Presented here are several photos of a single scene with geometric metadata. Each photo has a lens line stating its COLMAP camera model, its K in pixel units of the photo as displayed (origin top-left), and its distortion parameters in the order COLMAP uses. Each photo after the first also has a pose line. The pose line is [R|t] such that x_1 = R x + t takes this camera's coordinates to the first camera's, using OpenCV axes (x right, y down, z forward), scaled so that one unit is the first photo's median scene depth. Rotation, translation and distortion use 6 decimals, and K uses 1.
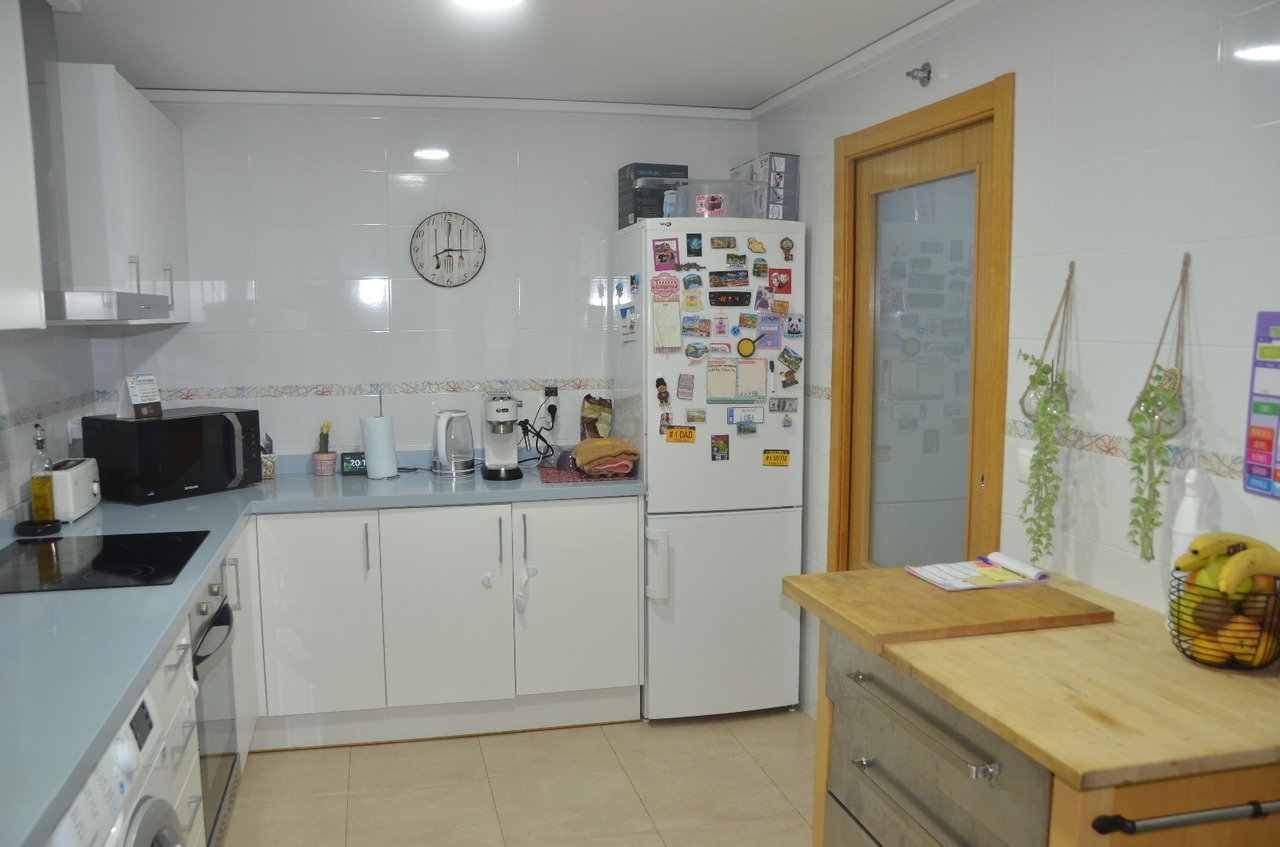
lens RADIAL K [[1064.4, 0, 636.7], [0, 1064.4, 446.9], [0, 0, 1]] dist [-0.137496, 0.146927]
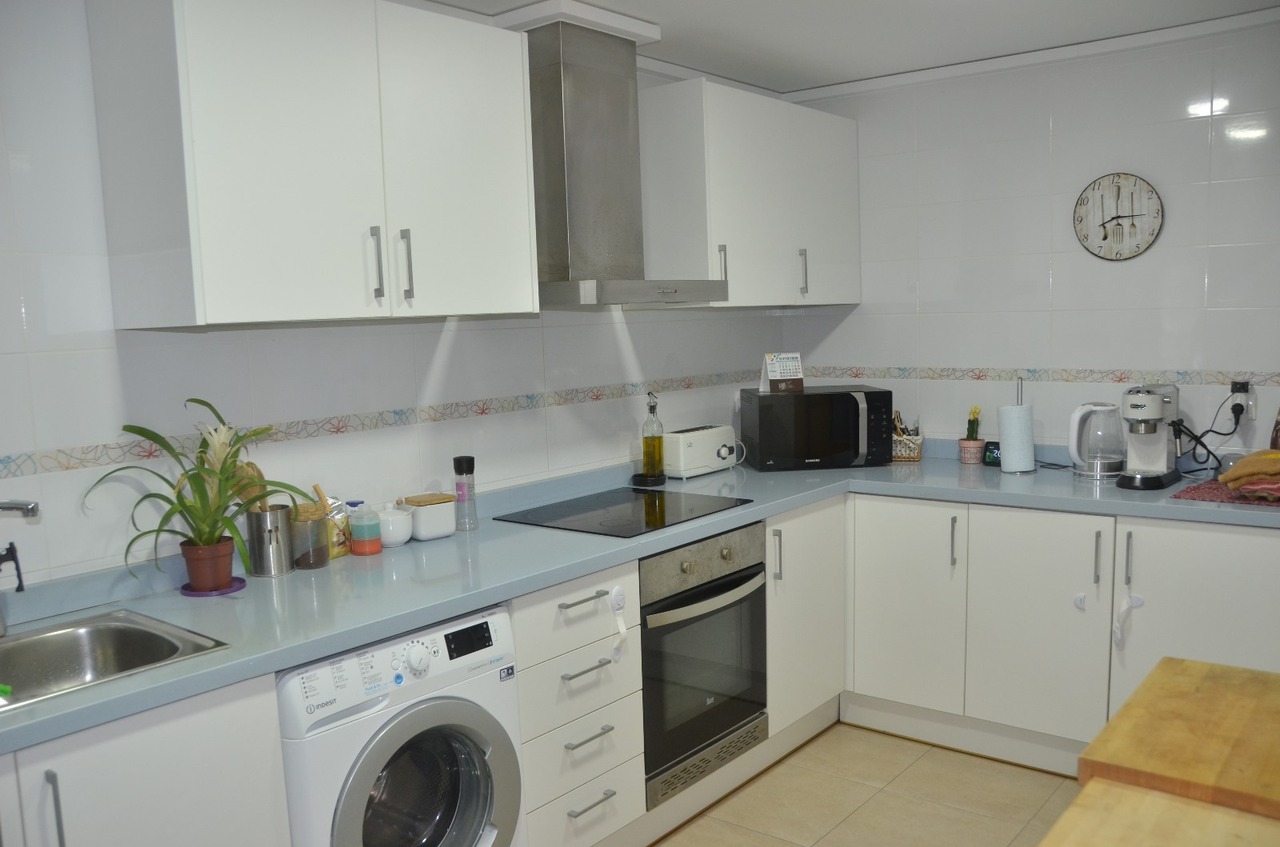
lens RADIAL K [[1064.4, 0, 636.7], [0, 1064.4, 446.9], [0, 0, 1]] dist [-0.137496, 0.146927]
pose [[0.608126, 0.085490, -0.789224, 0.277449], [-0.071739, 0.996035, 0.052615, -0.016725], [0.790593, 0.024622, 0.611847, 0.181697]]
